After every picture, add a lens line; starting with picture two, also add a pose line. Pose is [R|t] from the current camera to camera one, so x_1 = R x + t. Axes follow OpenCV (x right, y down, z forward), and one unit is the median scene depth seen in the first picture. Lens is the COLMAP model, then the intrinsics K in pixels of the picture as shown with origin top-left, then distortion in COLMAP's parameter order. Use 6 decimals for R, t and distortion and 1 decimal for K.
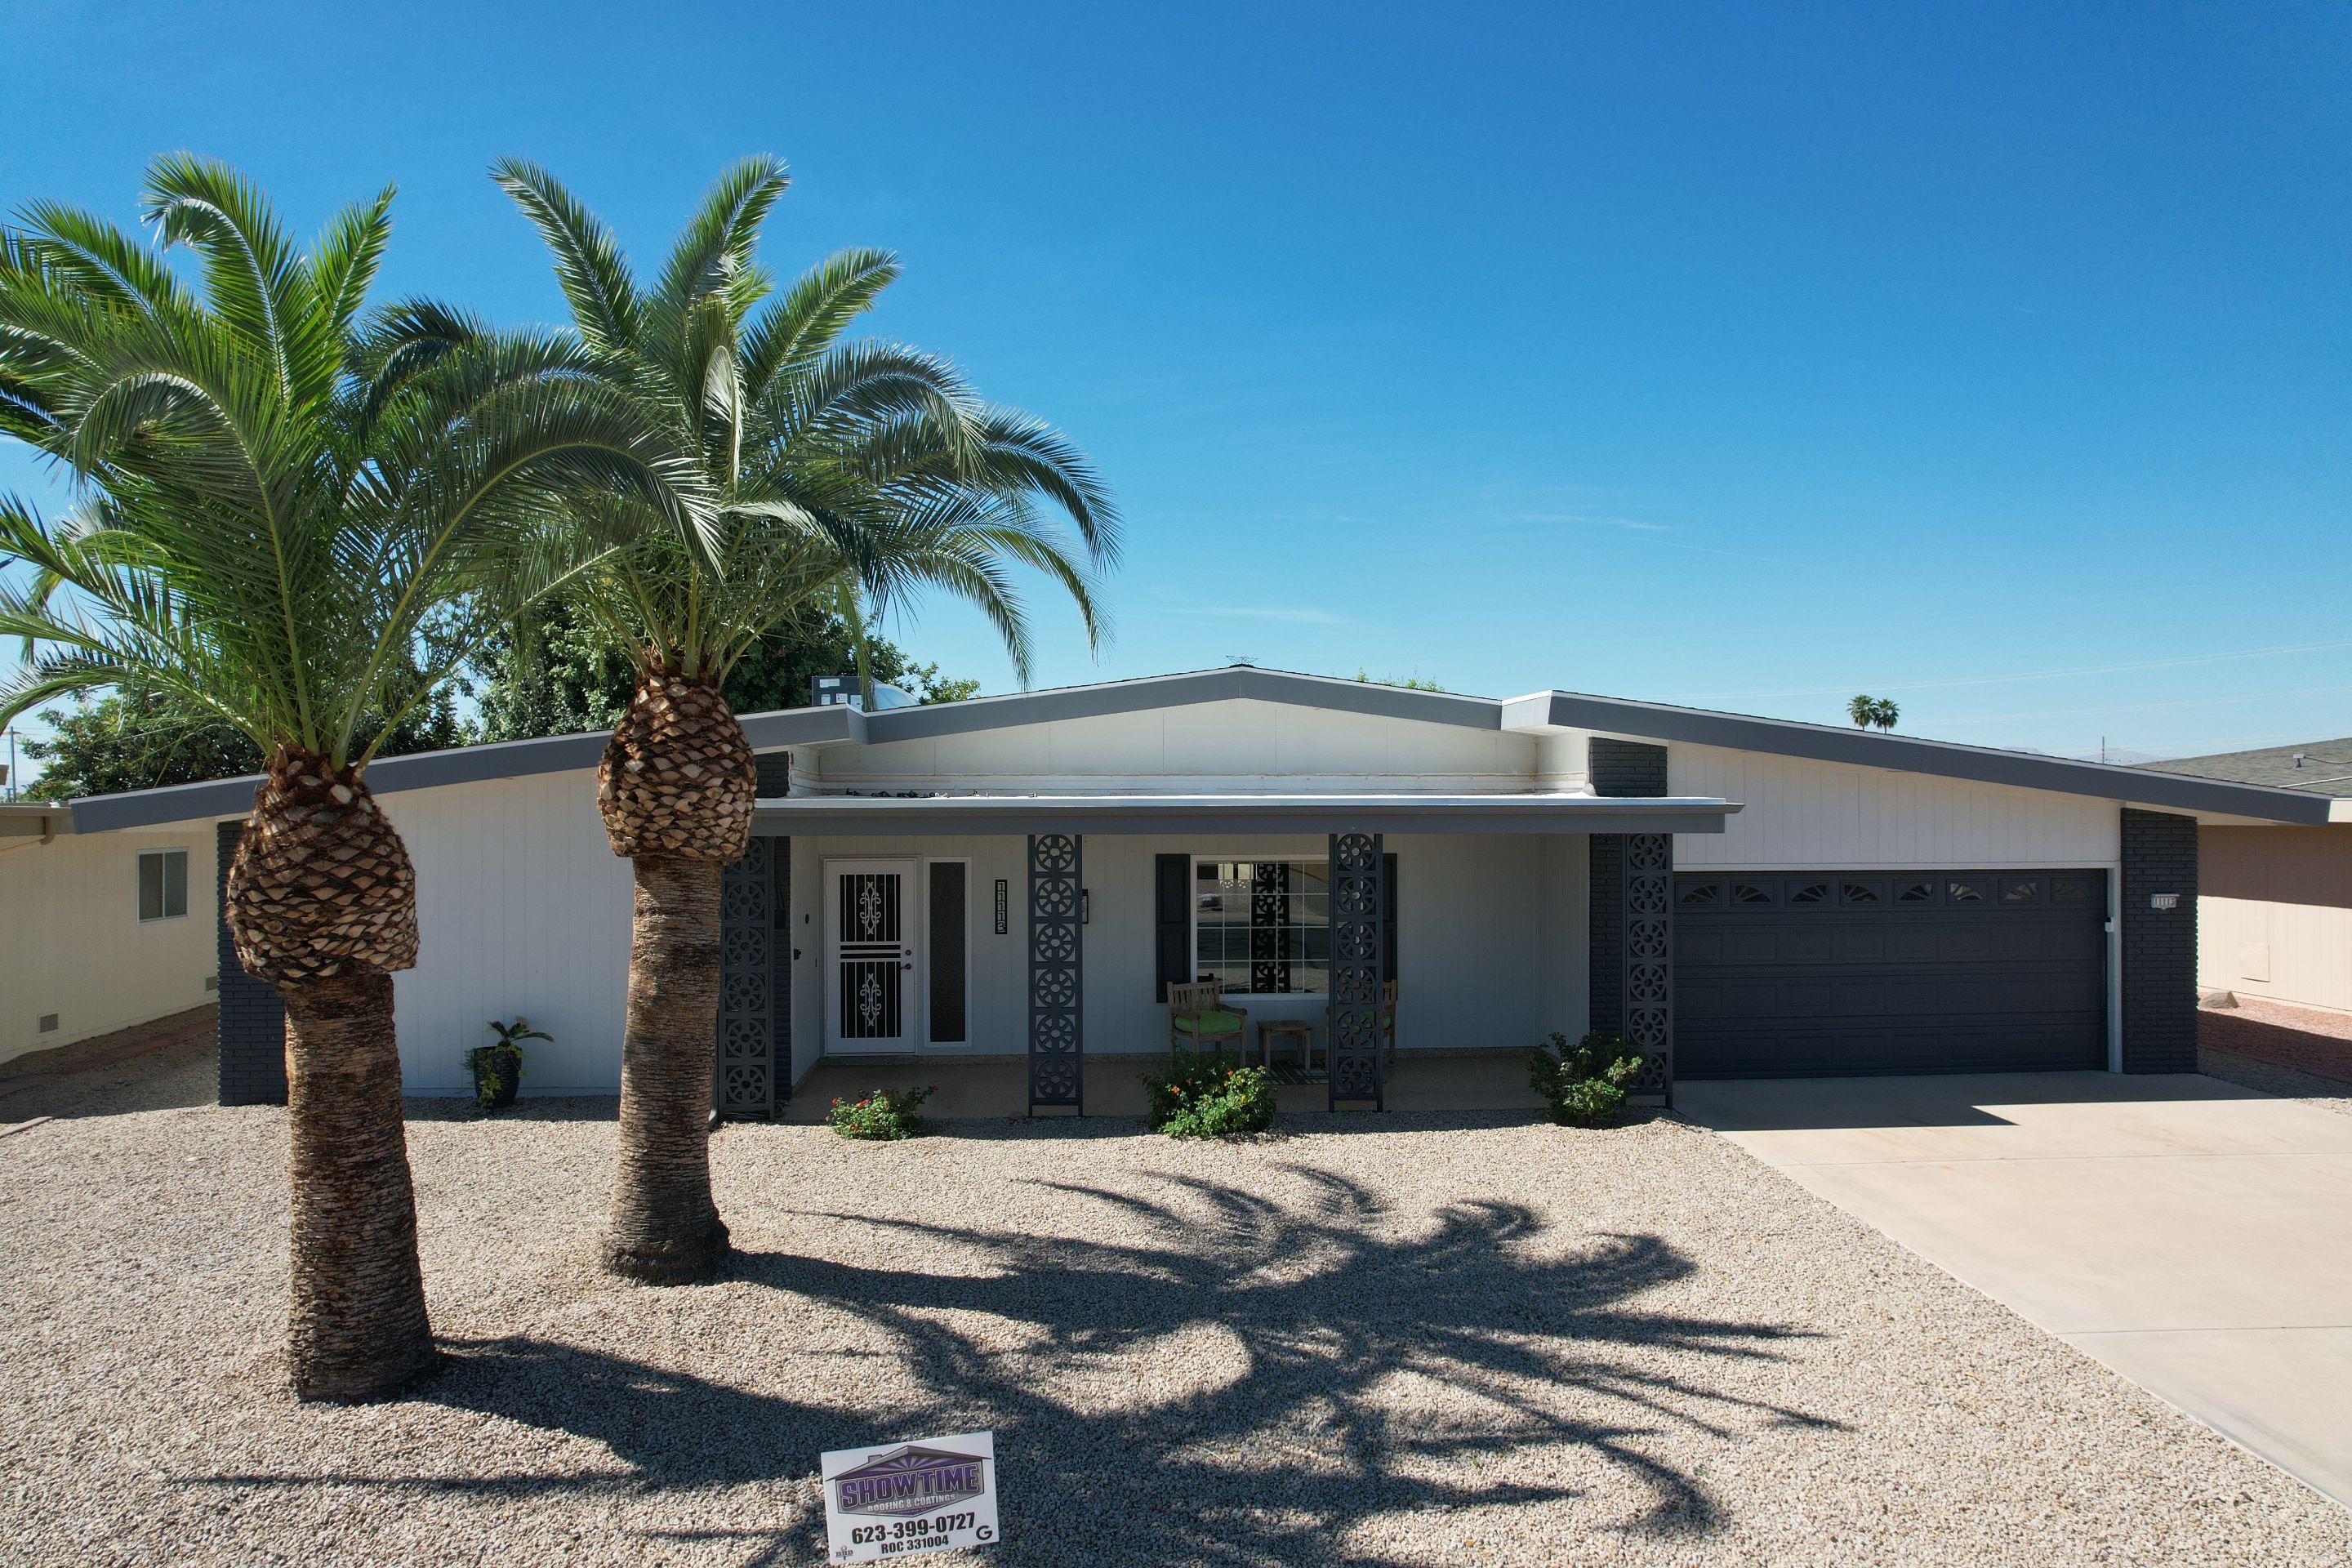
lens RADIAL K [[1502.3, 0, 1177.4], [0, 1502.3, 802.3], [0, 0, 1]] dist [-0.074701, 0.068186]
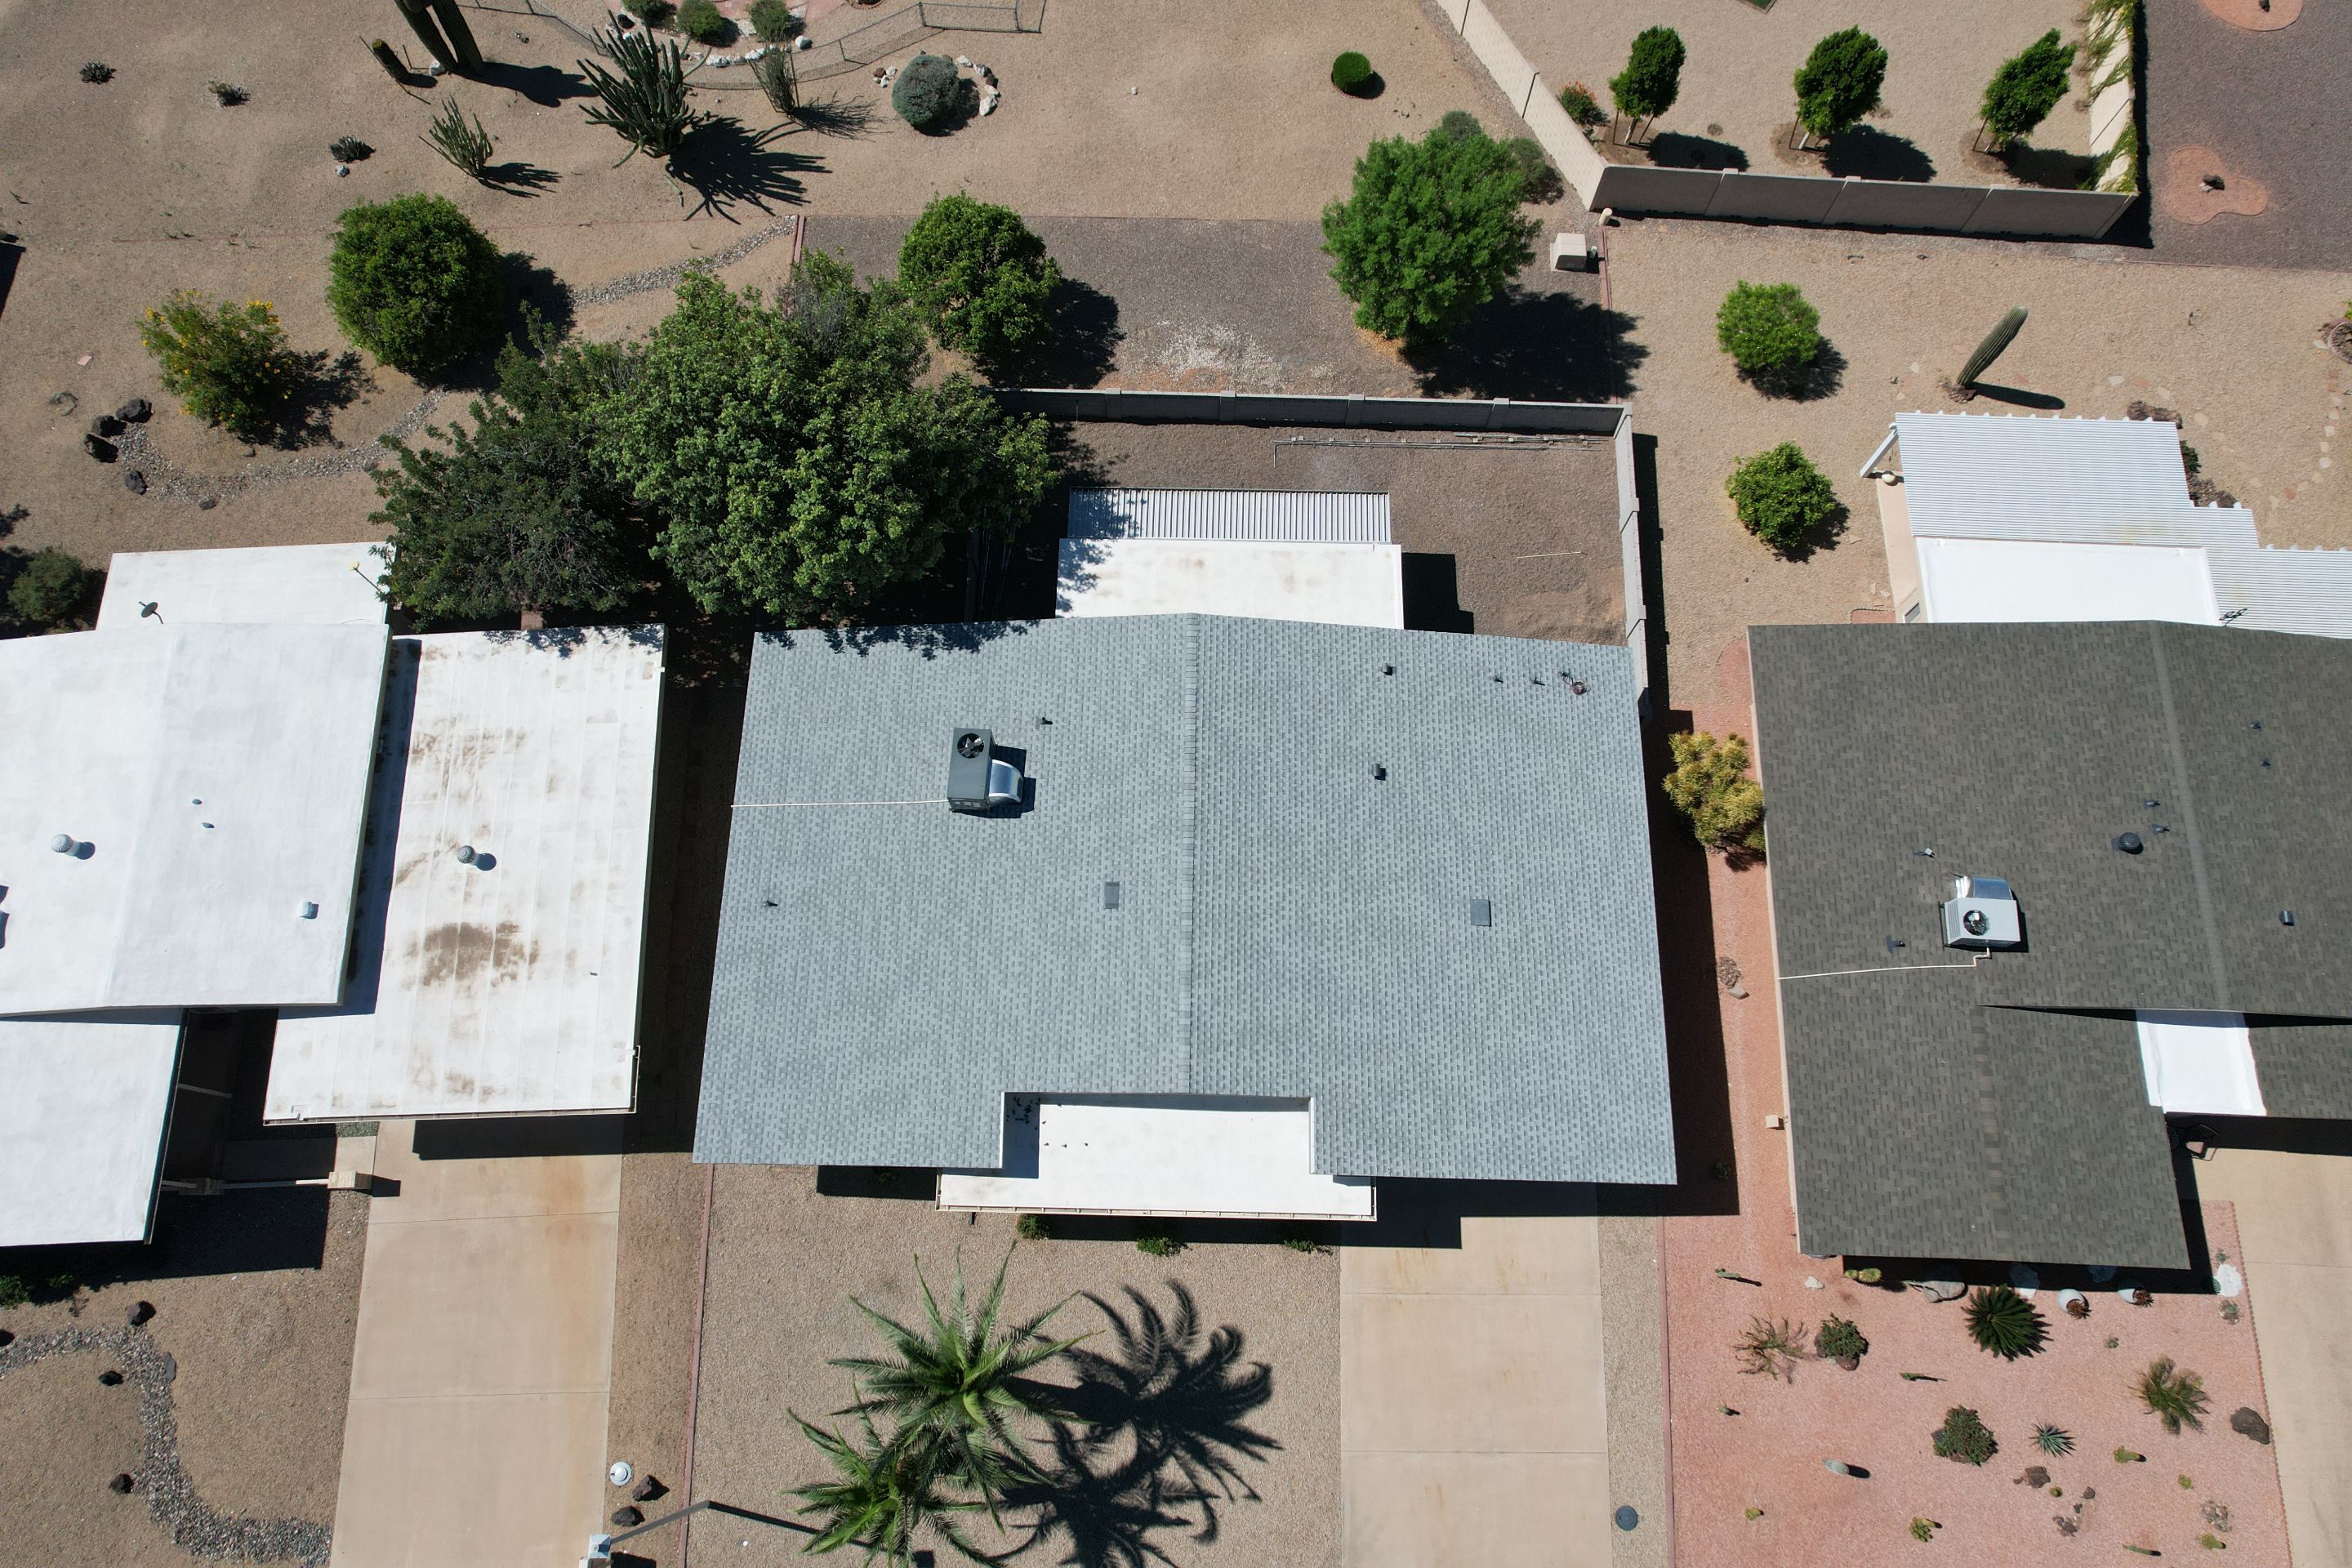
lens RADIAL K [[1502.3, 0, 1174.5], [0, 1502.3, 794.2], [0, 0, 1]] dist [-0.074701, 0.068186]
pose [[0.994841, 0.095290, -0.034800, 0.119198], [0.002903, 0.316160, 0.948702, -4.040140], [0.101404, -0.943908, 0.314252, 1.383403]]
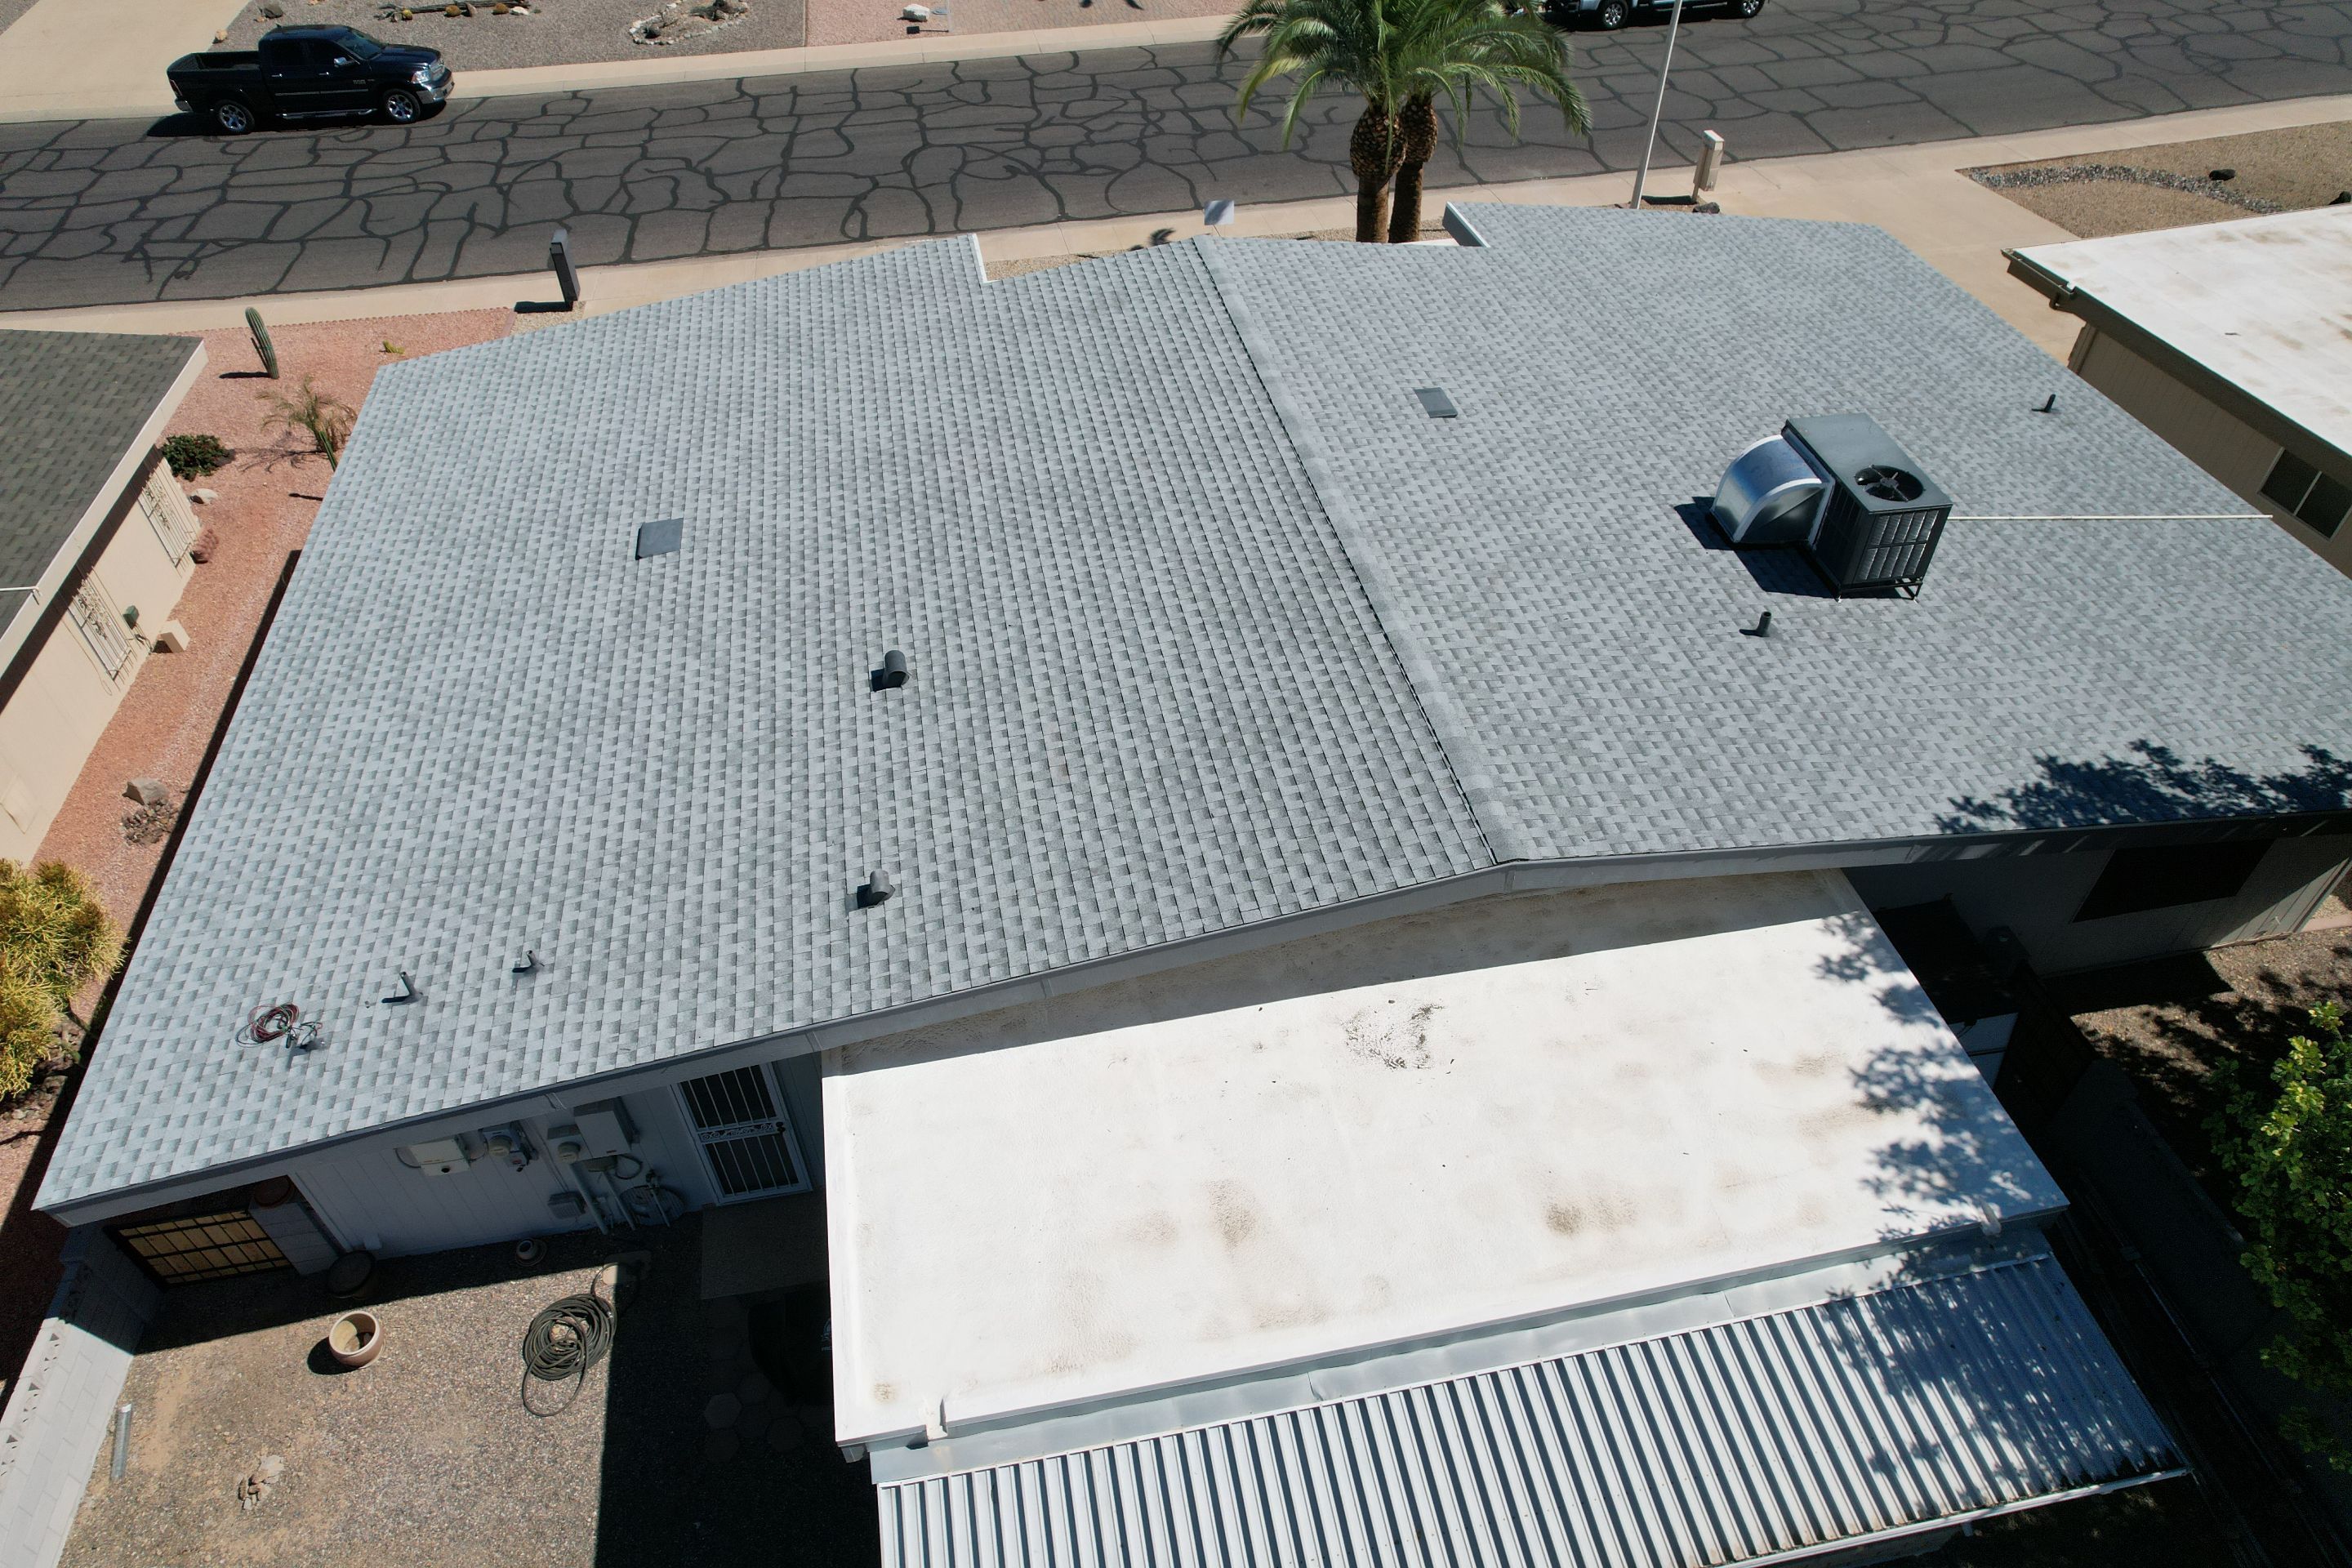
lens RADIAL K [[1502.3, 0, 1167.7], [0, 1502.3, 799.8], [0, 0, 1]] dist [-0.074701, 0.068186]
pose [[-0.994141, 0.084606, -0.067268, 0.358005], [0.015287, 0.726135, 0.687382, -1.106646], [0.107003, 0.682327, -0.723174, 4.086661]]
